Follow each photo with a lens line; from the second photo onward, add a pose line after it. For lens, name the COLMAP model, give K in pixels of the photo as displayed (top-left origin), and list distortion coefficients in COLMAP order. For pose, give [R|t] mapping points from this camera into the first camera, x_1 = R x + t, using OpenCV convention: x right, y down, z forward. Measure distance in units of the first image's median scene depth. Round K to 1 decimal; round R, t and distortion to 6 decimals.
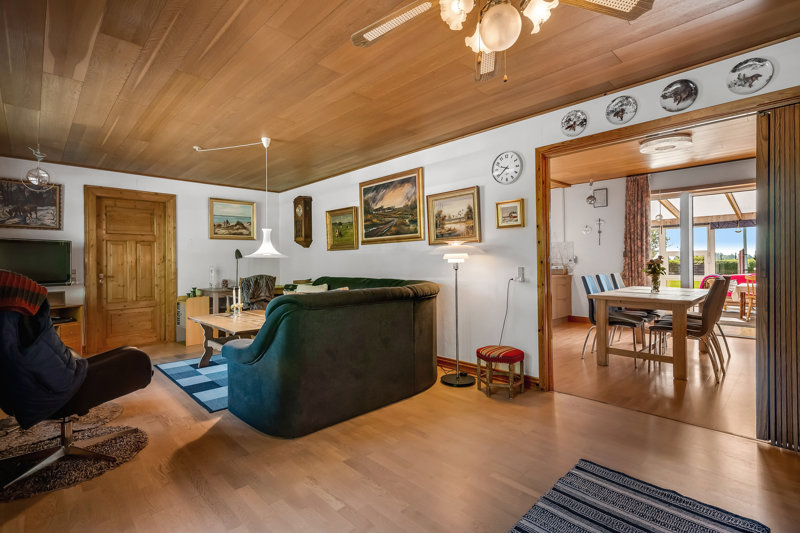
lens RADIAL K [[379.6, 0, 398.3], [0, 379.6, 264.0], [0, 0, 1]] dist [-0.001777, -0.000668]
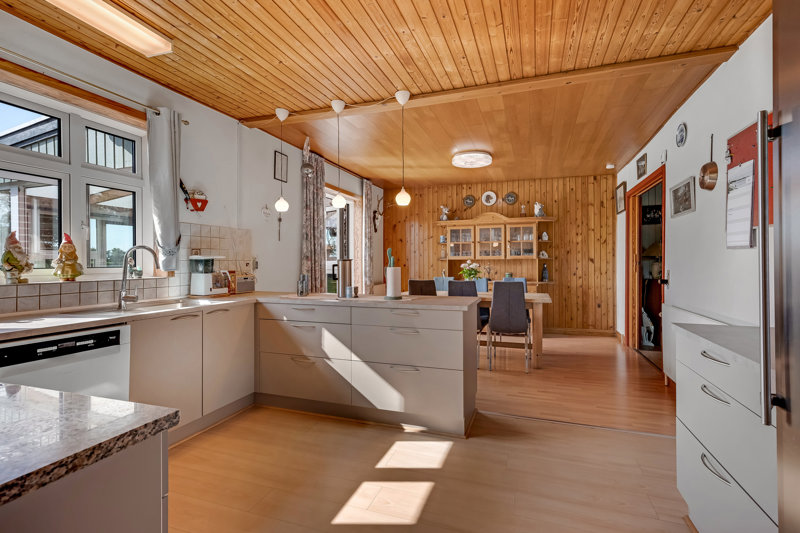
lens RADIAL K [[379.6, 0, 396.6], [0, 379.6, 263.0], [0, 0, 1]] dist [-0.001777, -0.000668]
pose [[-0.435052, 0.011729, 0.900329, -0.096169], [0.002470, 0.999927, -0.011833, -0.003957], [-0.900402, -0.002924, -0.435049, 0.854825]]
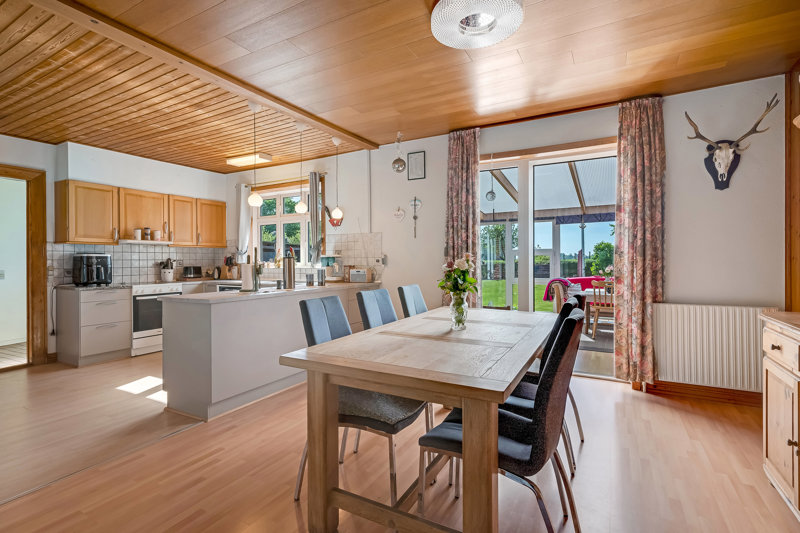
lens RADIAL K [[379.6, 0, 401.0], [0, 379.6, 264.3], [0, 0, 1]] dist [-0.001777, -0.000668]
pose [[0.954514, -0.000297, 0.298166, 0.241883], [-0.001263, 0.999987, 0.005040, -0.005472], [-0.298164, -0.005187, 0.954501, 0.295075]]
